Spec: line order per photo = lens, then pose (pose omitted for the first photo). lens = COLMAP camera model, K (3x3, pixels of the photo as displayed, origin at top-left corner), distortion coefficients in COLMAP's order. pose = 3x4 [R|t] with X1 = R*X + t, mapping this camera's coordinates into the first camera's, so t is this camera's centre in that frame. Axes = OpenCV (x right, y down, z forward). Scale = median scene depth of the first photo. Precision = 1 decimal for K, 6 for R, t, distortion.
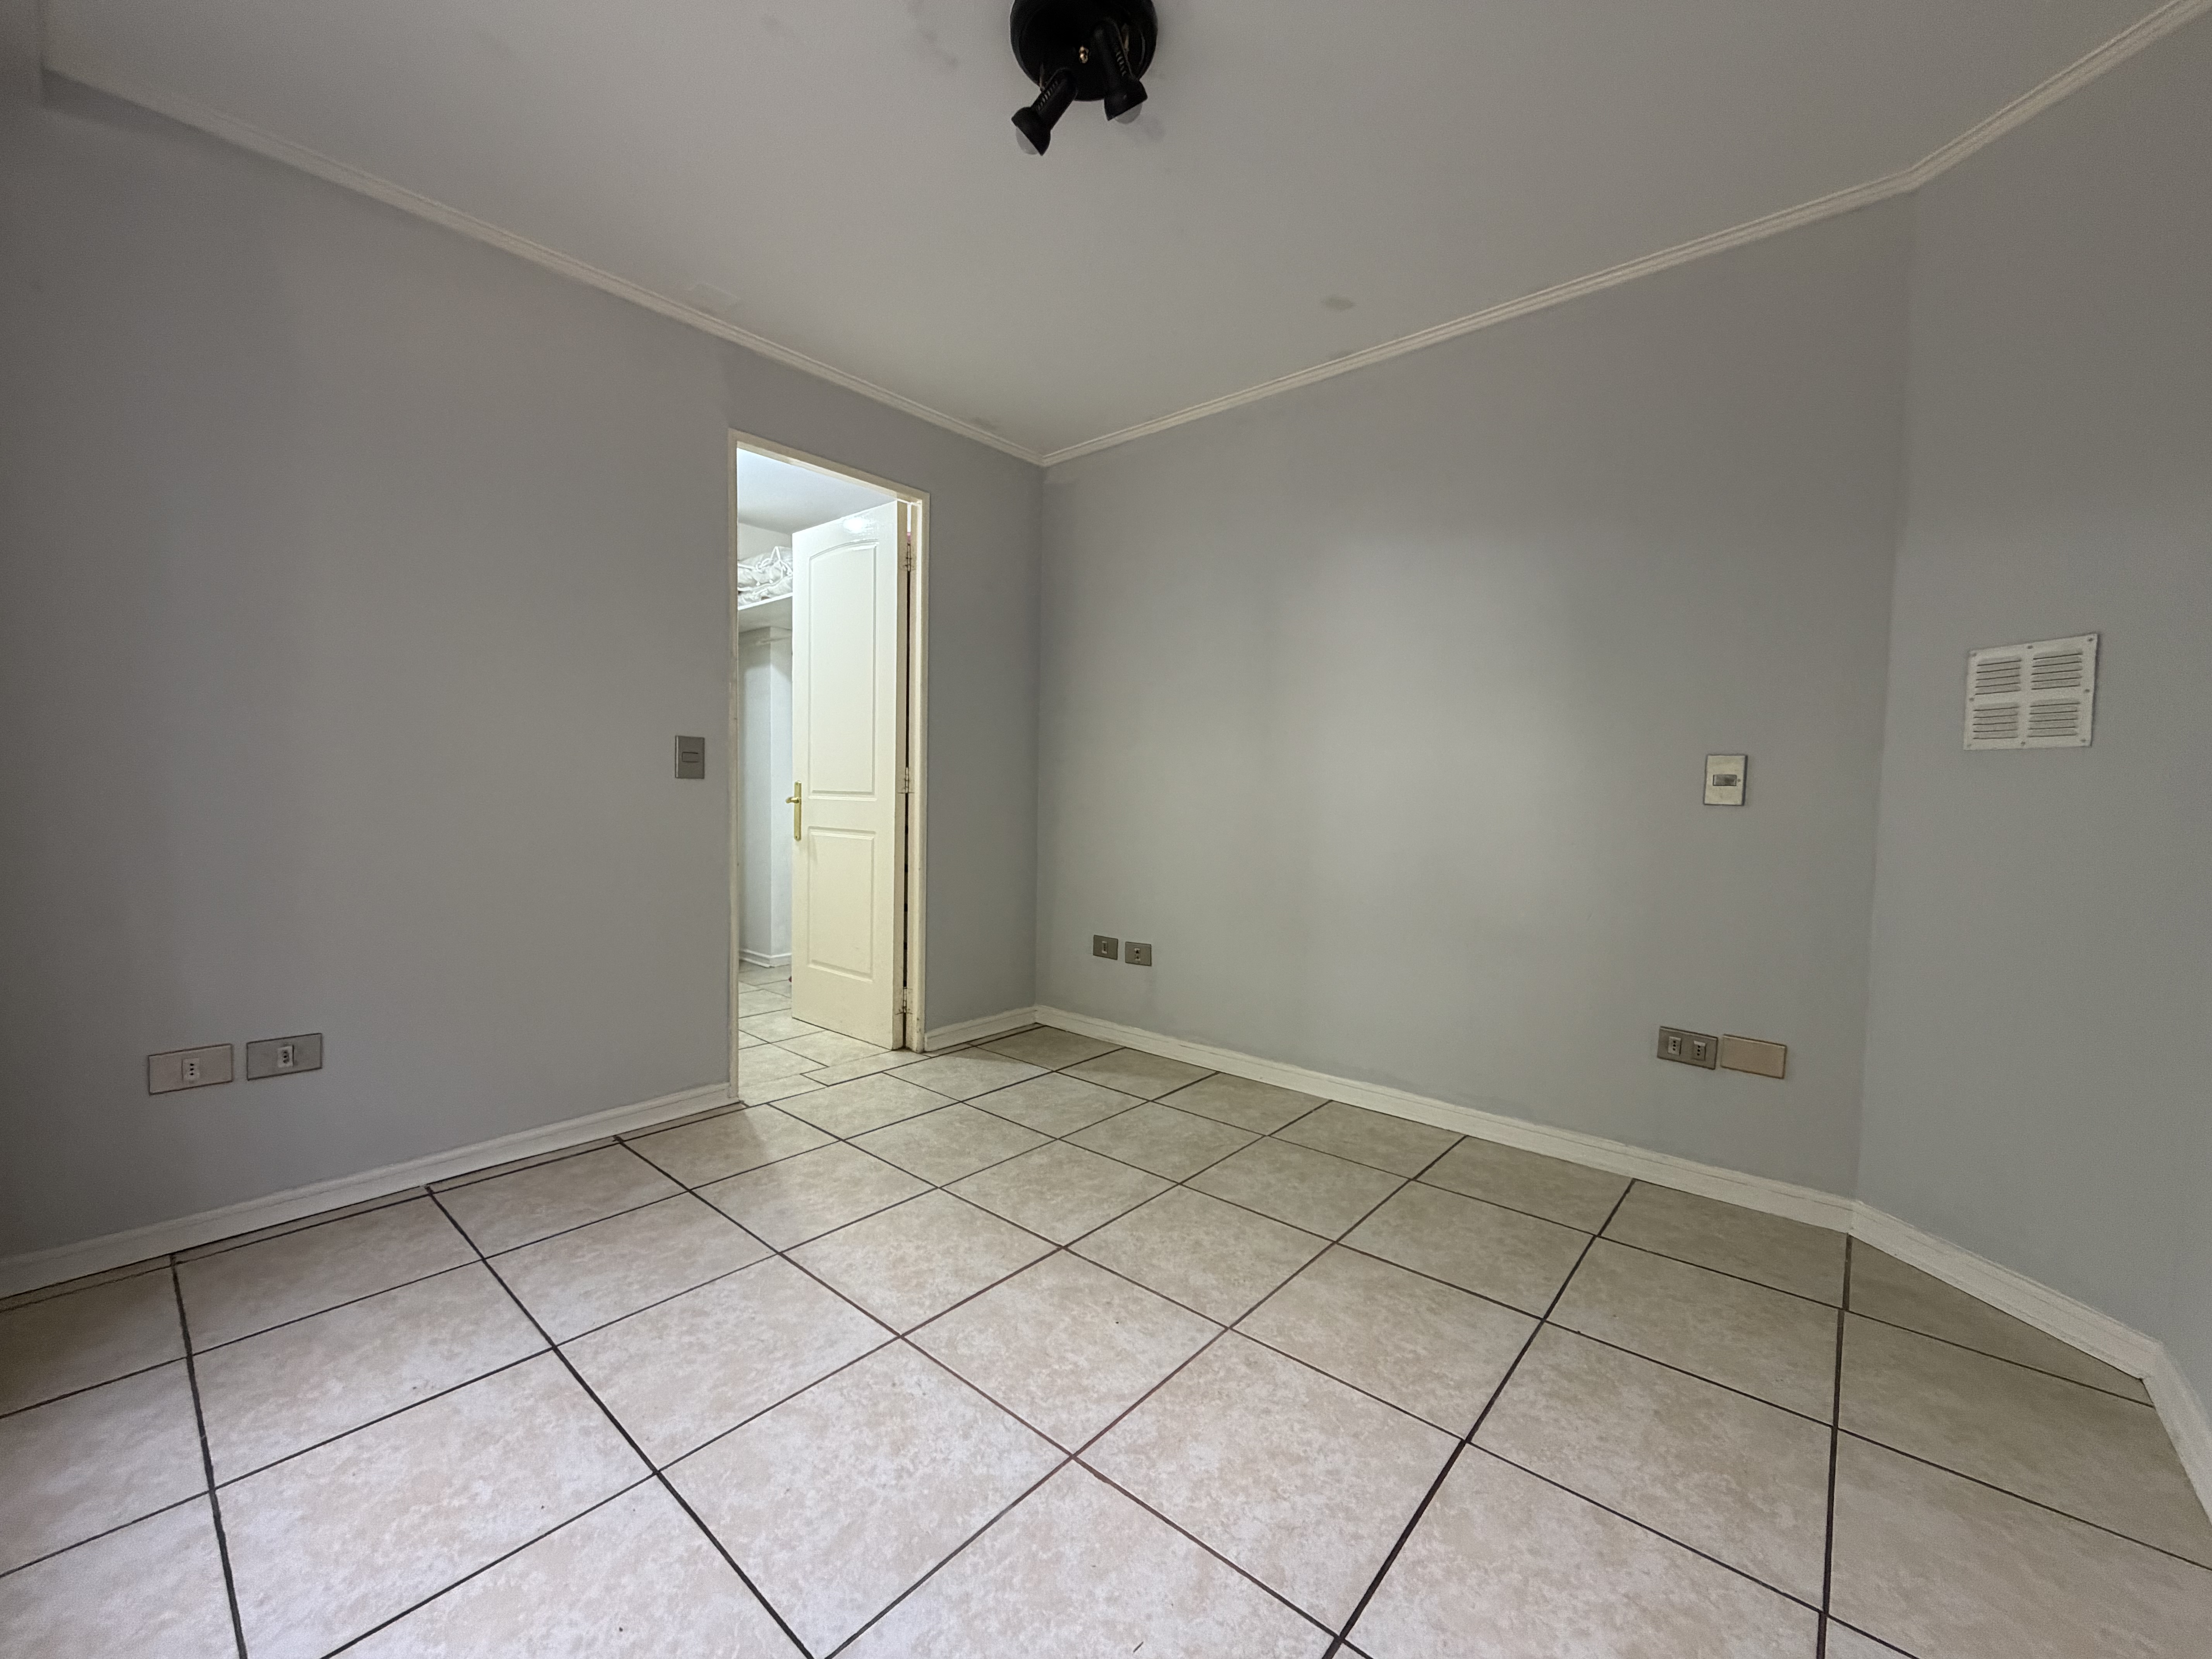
lens RADIAL K [[880.3, 0, 1100.1], [0, 880.3, 829.9], [0, 0, 1]] dist [-0.000013, 0.000348]
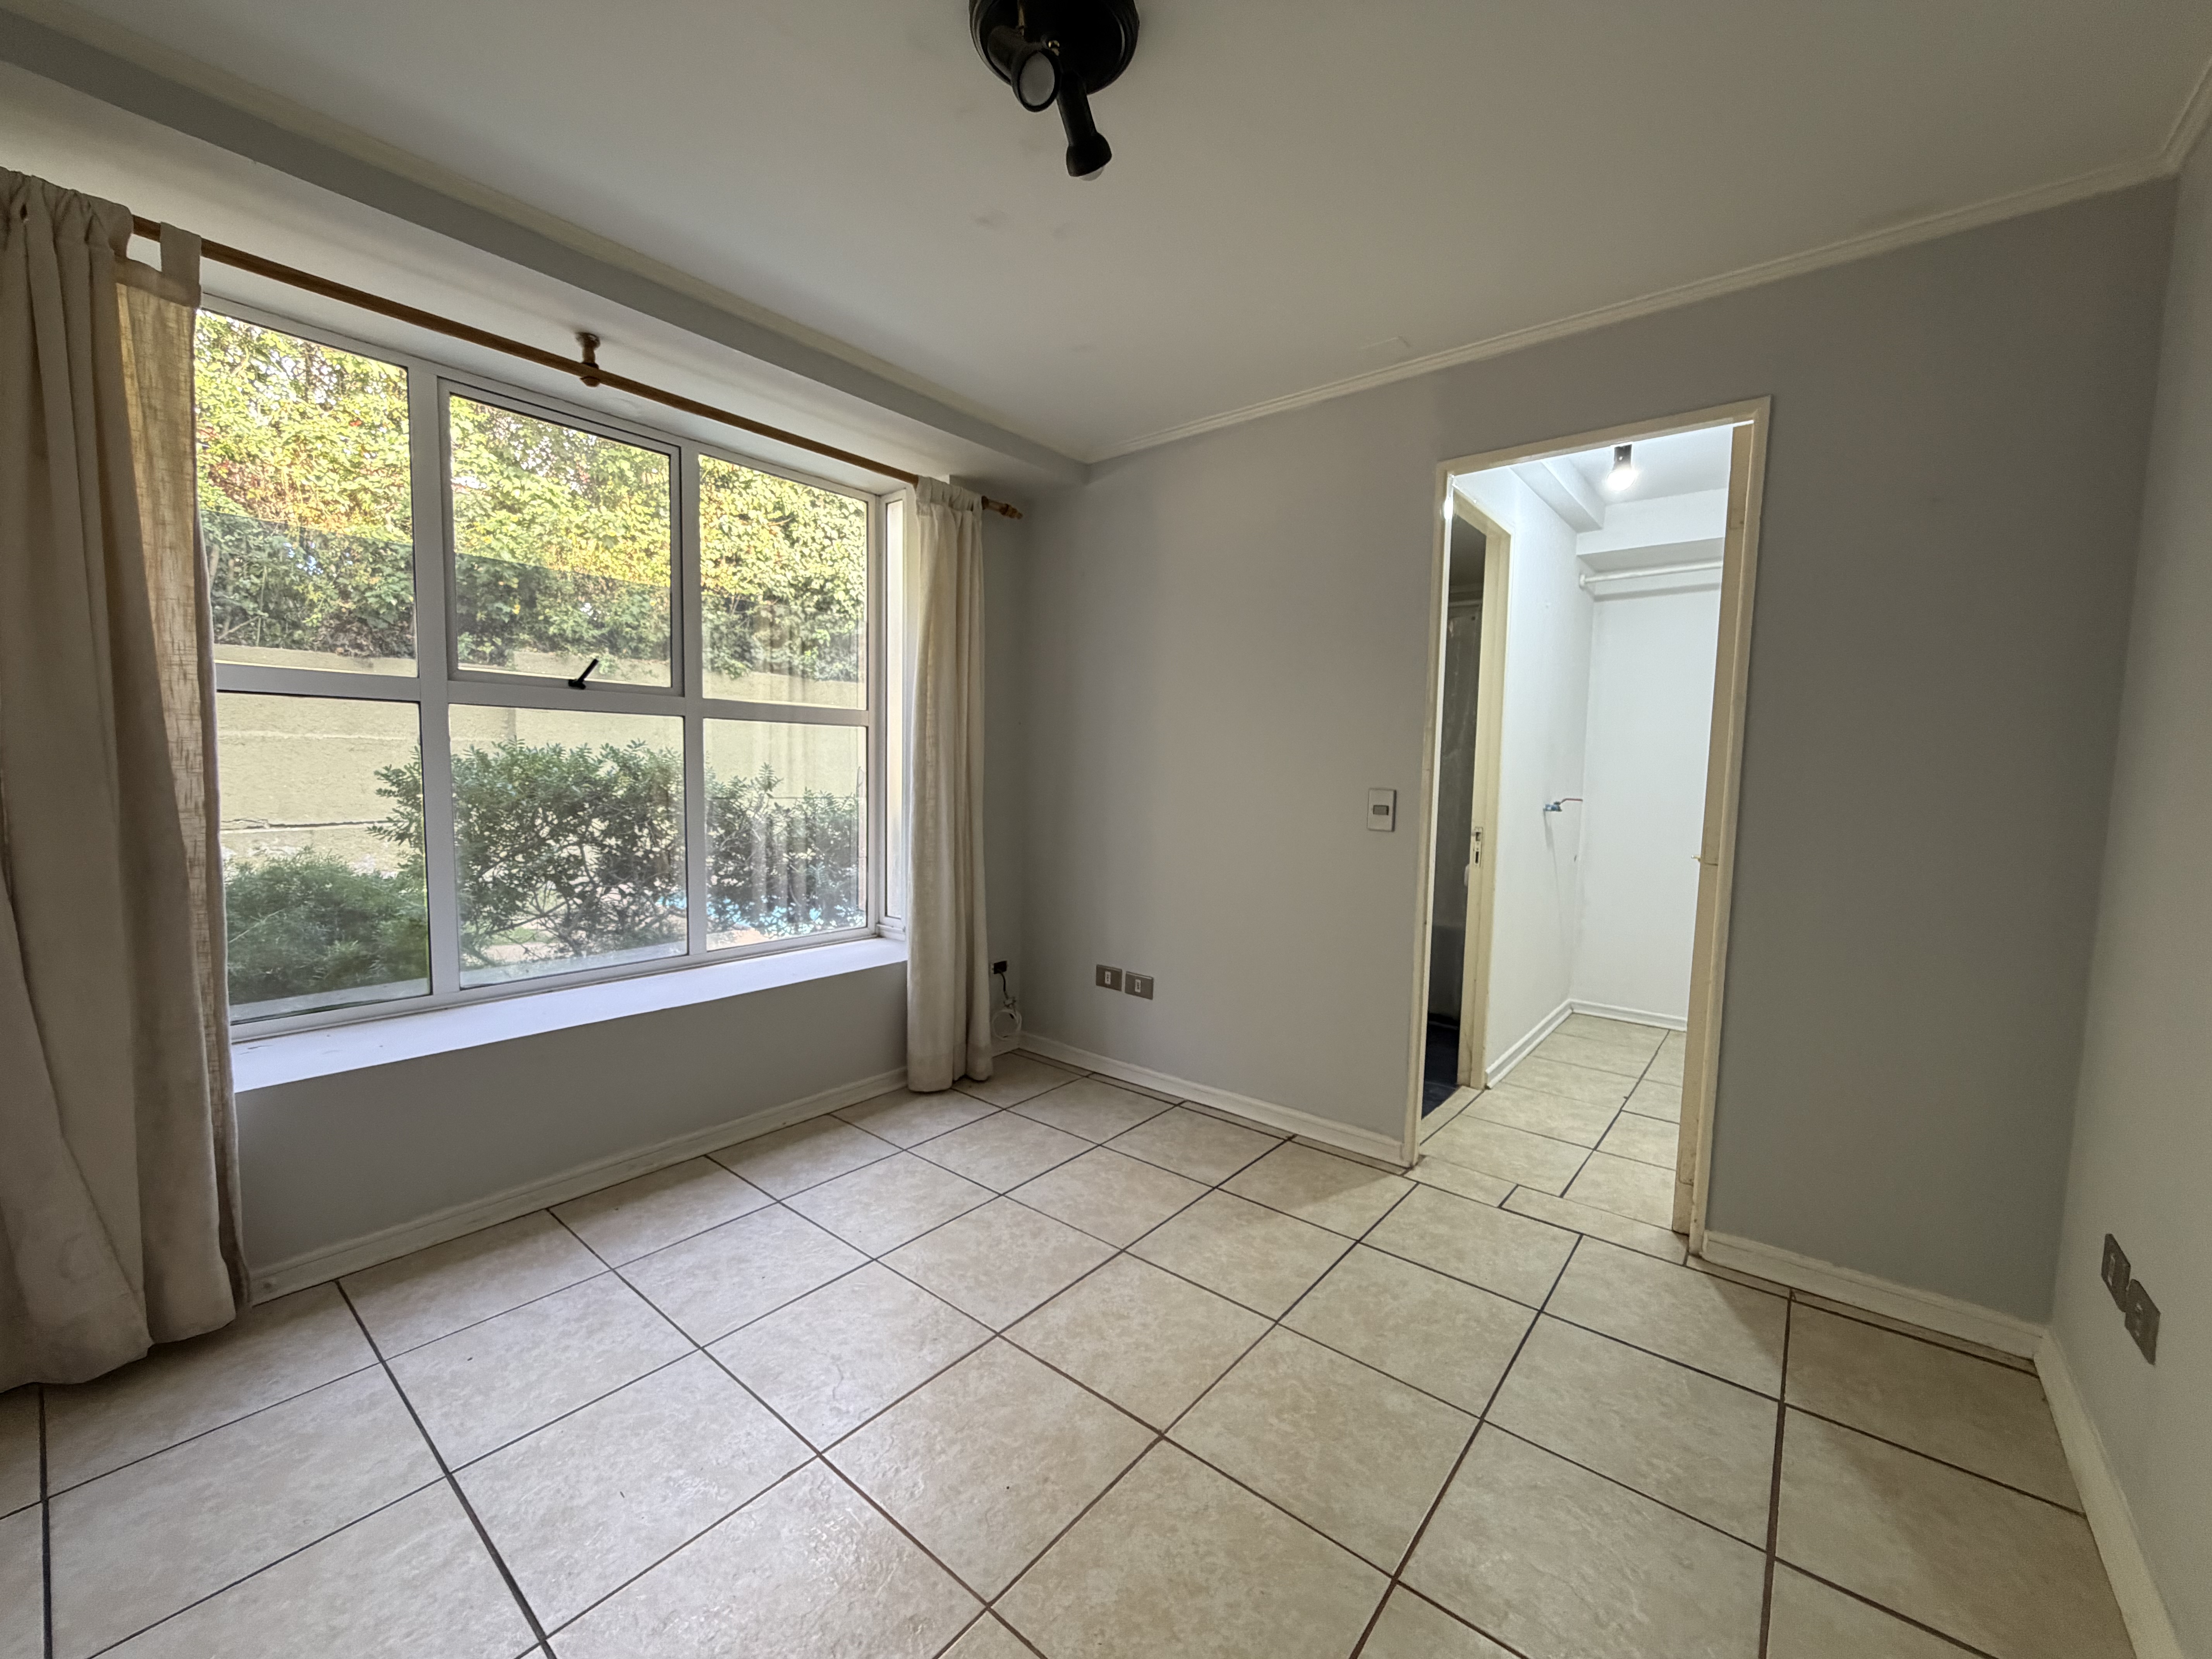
lens RADIAL K [[880.3, 0, 1100.1], [0, 880.3, 829.9], [0, 0, 1]] dist [-0.000013, 0.000348]
pose [[0.030032, 0.057735, -0.997880, 0.651320], [-0.066845, 0.996212, 0.055627, -0.111891], [0.997311, 0.065033, 0.033777, 0.773541]]
